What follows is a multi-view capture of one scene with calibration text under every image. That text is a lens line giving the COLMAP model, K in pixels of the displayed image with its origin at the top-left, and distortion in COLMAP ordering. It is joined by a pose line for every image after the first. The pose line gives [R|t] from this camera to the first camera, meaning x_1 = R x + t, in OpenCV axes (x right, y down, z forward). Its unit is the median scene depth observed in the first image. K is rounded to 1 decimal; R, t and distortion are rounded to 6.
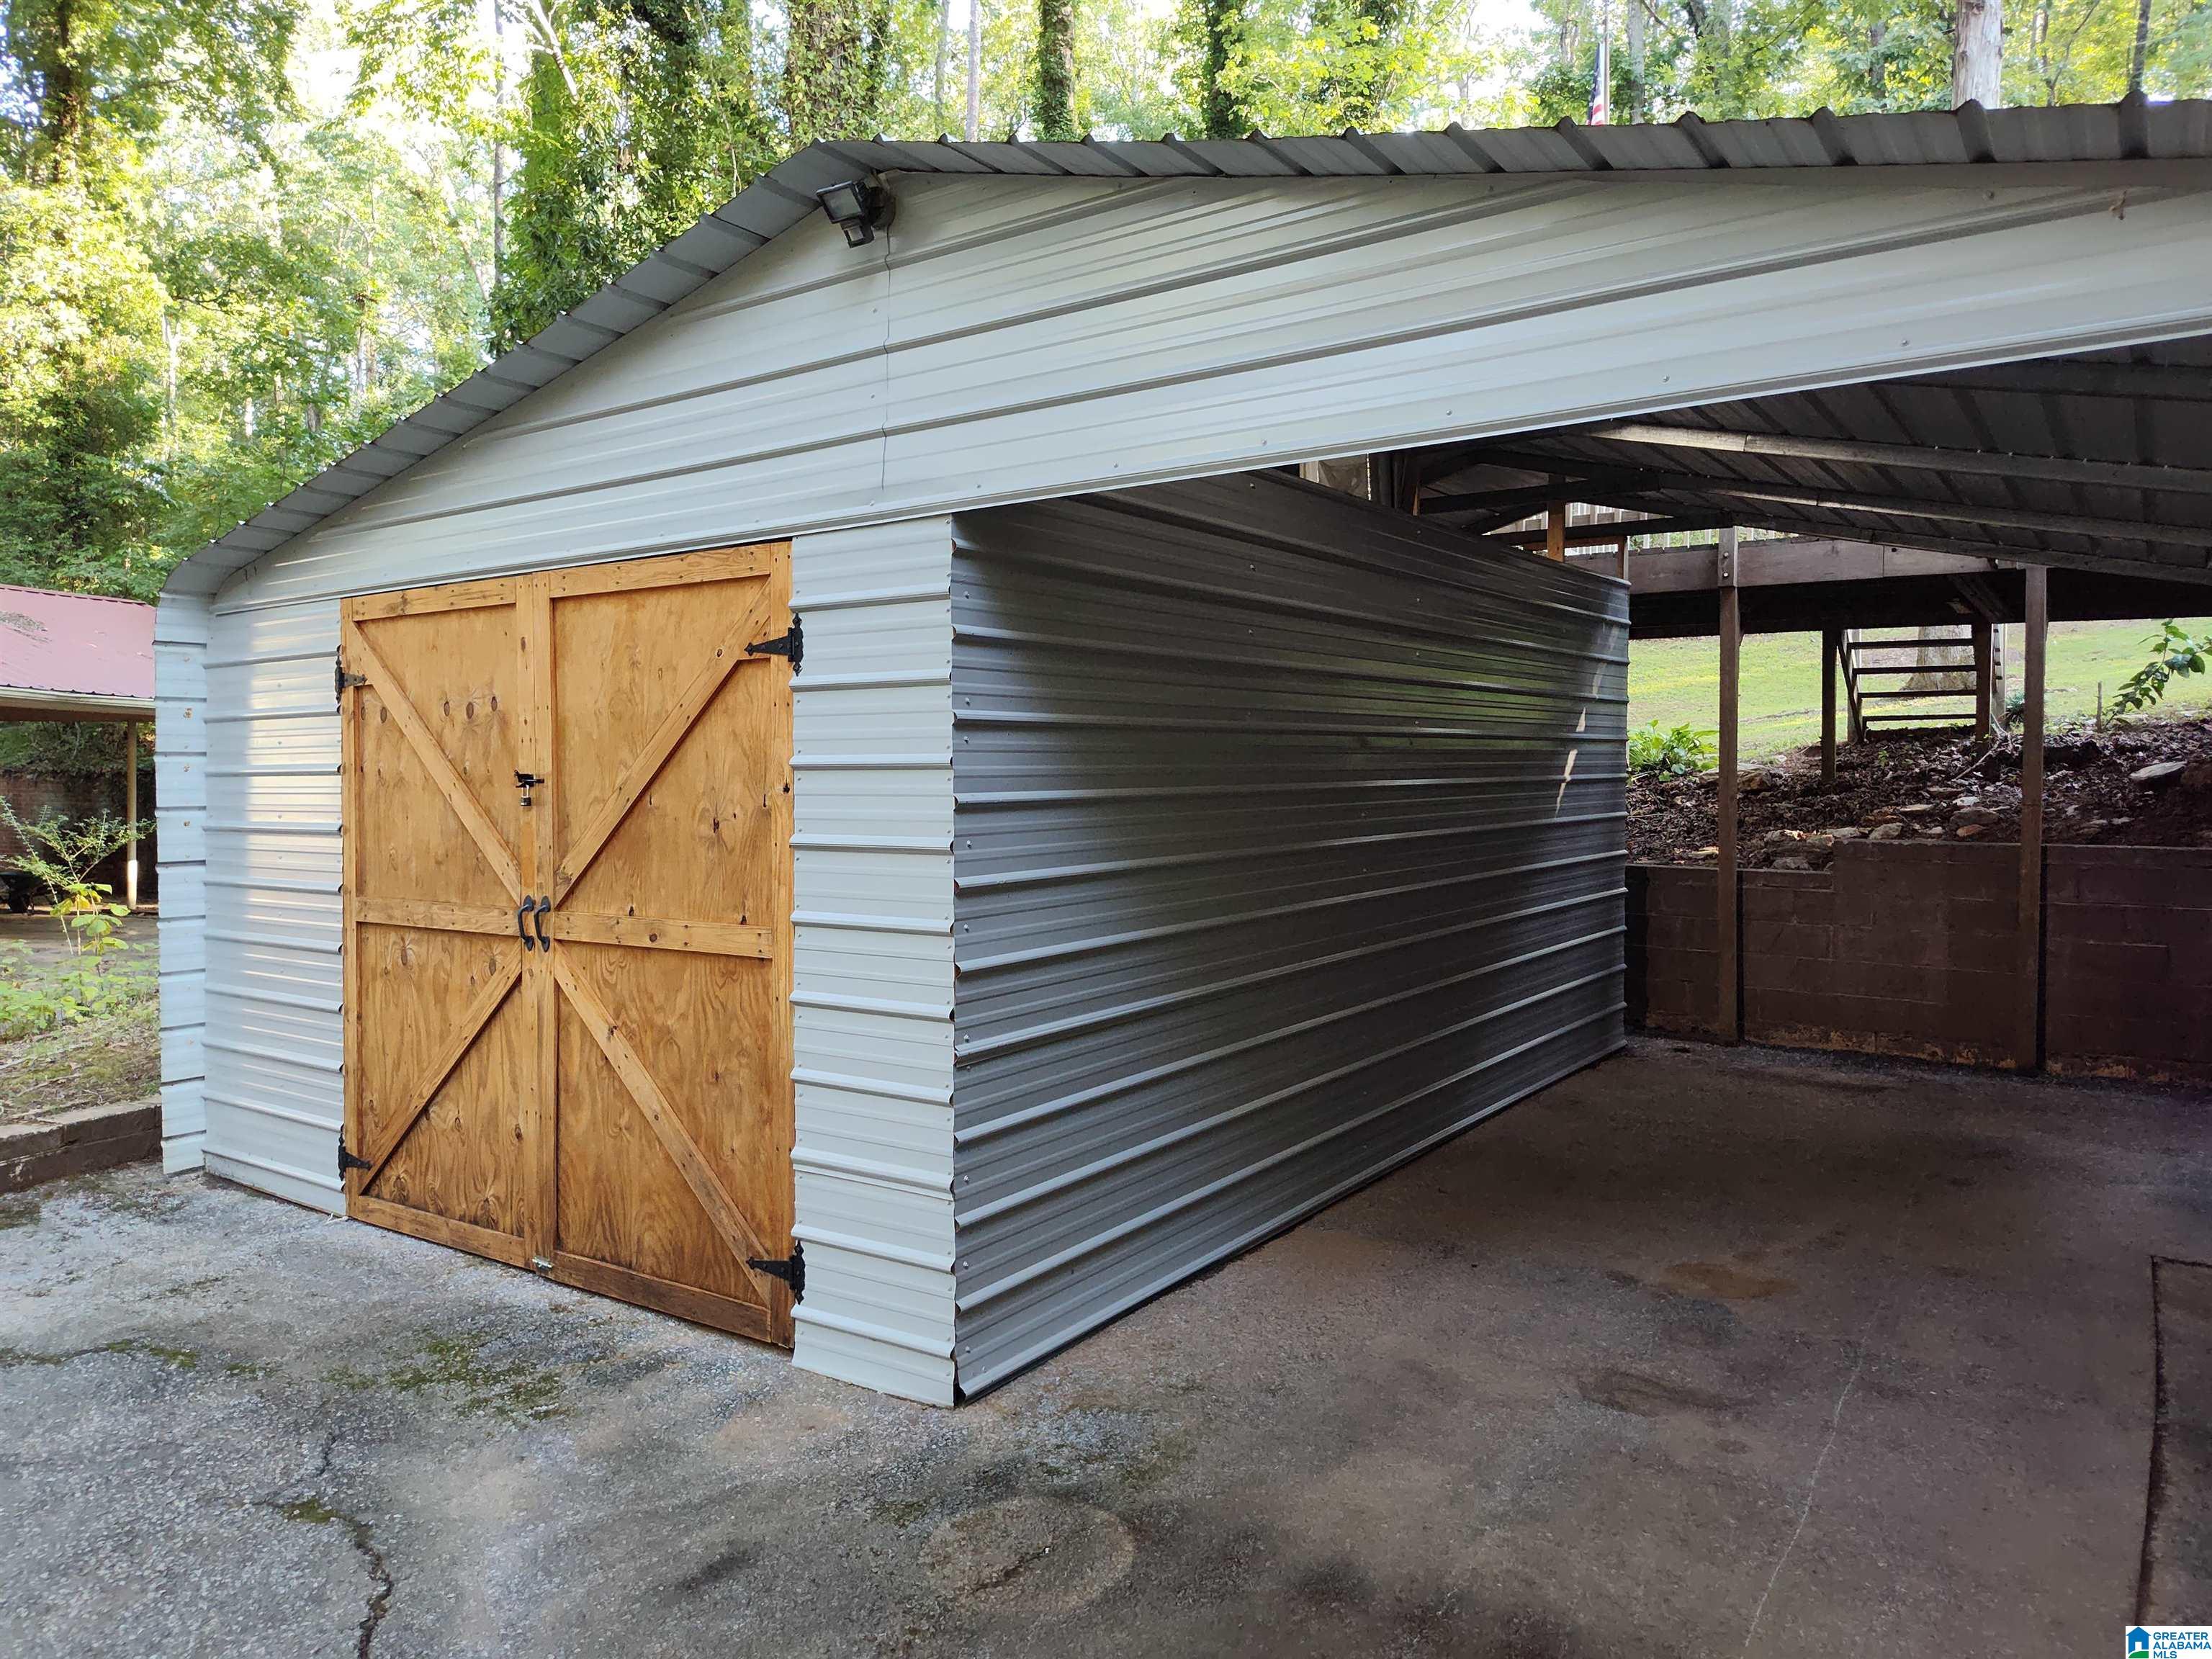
lens RADIAL K [[1477.5, 0, 1106.0], [0, 1477.5, 829.5], [0, 0, 1]] dist [0.022112, -0.022641]
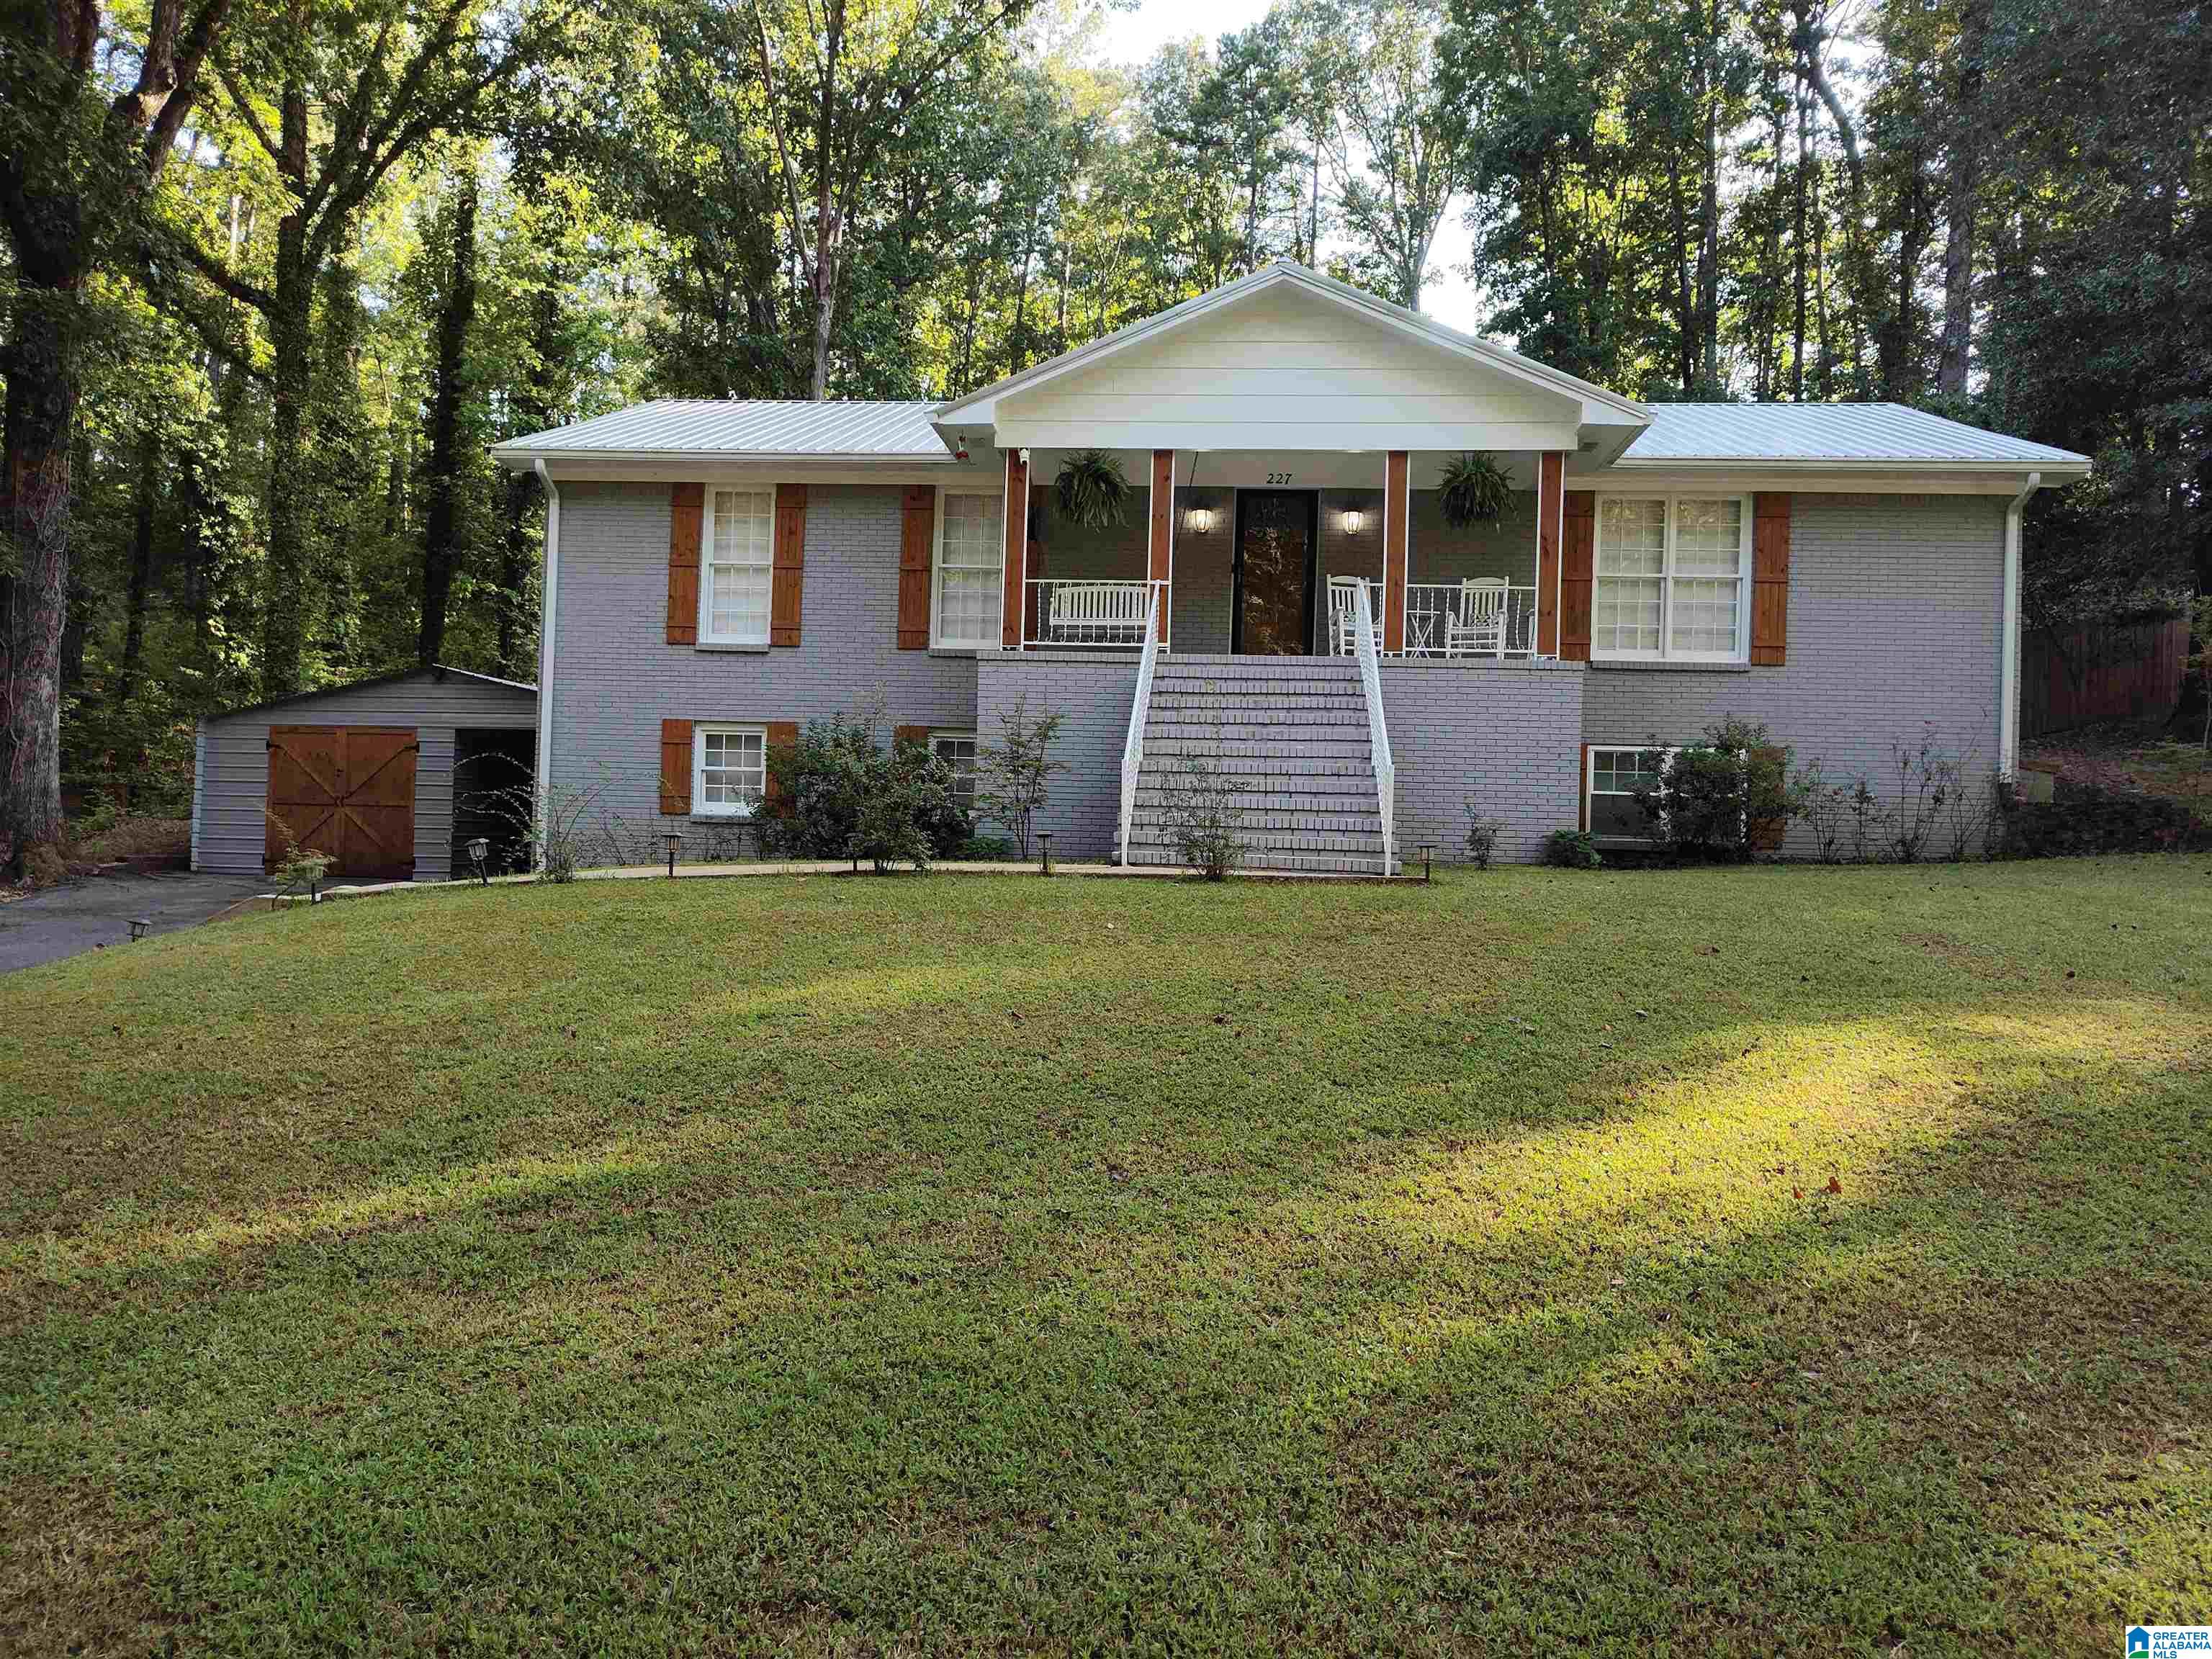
lens RADIAL K [[1477.5, 0, 1106.0], [0, 1477.5, 829.5], [0, 0, 1]] dist [0.022112, -0.022641]
pose [[0.856321, 0.030734, 0.515529, -0.725622], [-0.008230, 0.998913, -0.045881, 0.347122], [-0.516378, 0.035046, 0.855643, -4.268936]]
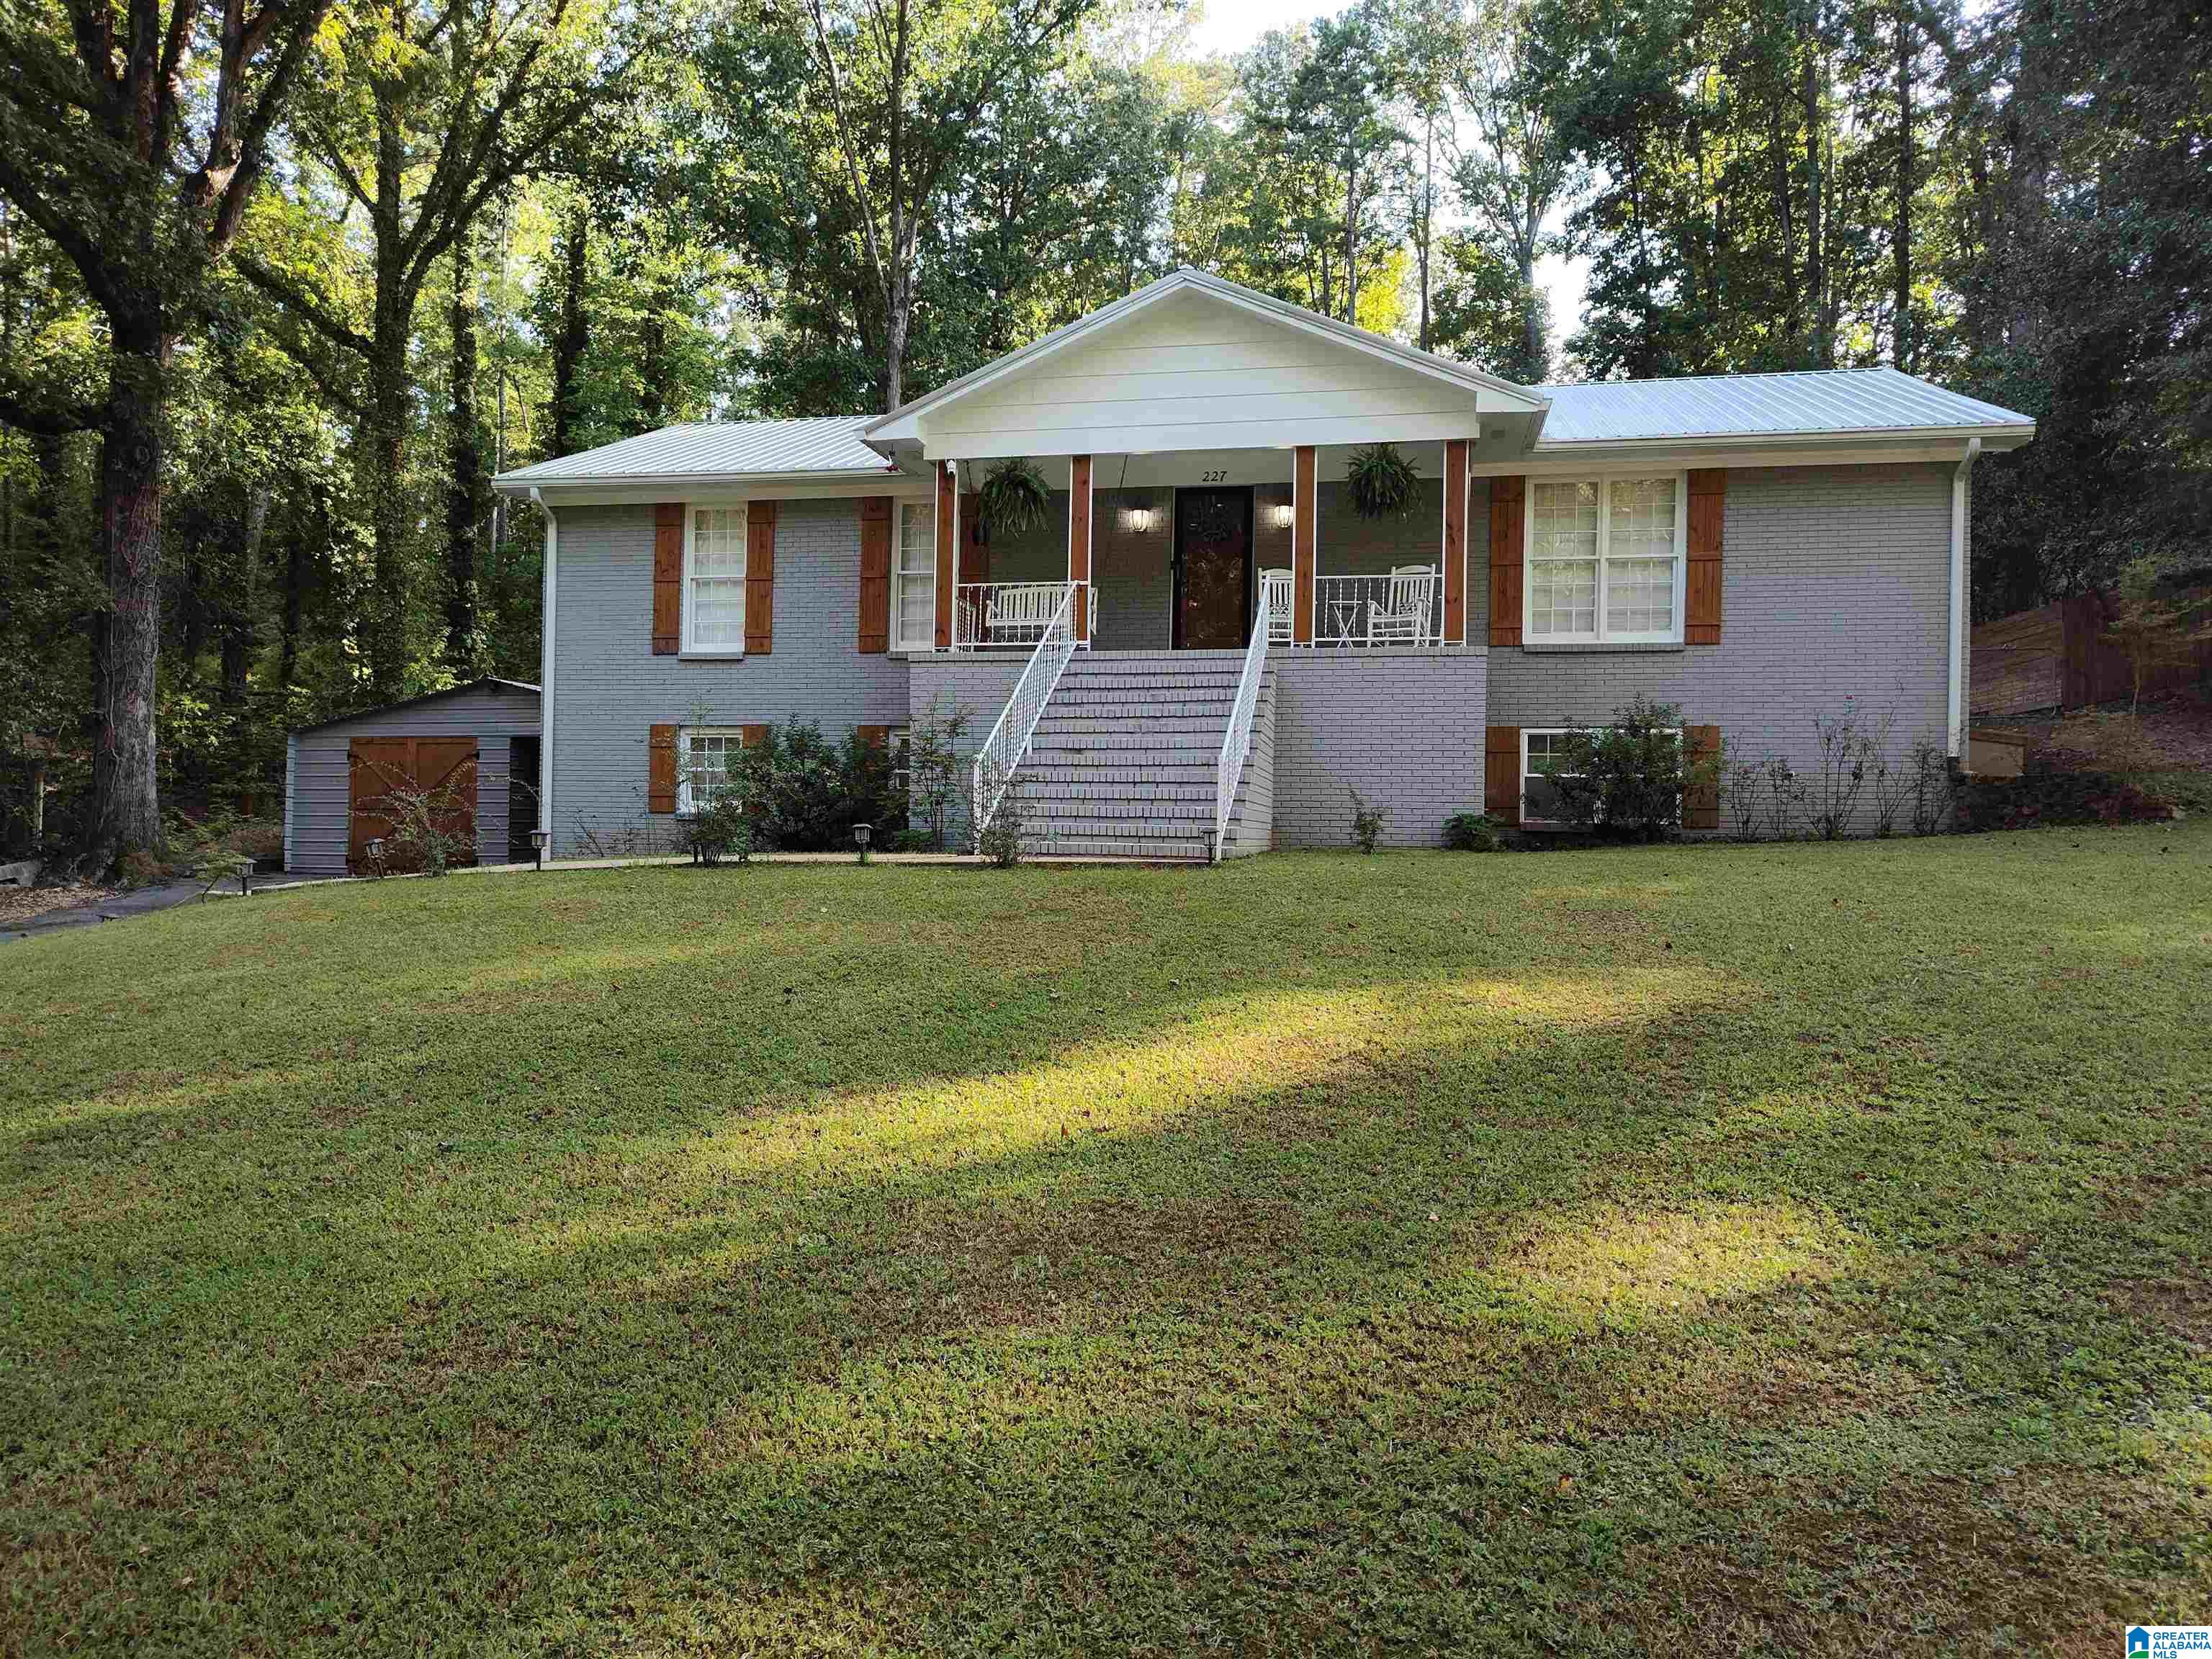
lens RADIAL K [[1477.5, 0, 1106.0], [0, 1477.5, 829.5], [0, 0, 1]] dist [0.022112, -0.022641]
pose [[0.909760, 0.013035, 0.414931, -0.324630], [0.003523, 0.999228, -0.039115, 0.352613], [-0.415120, 0.037047, 0.909012, -4.640833]]
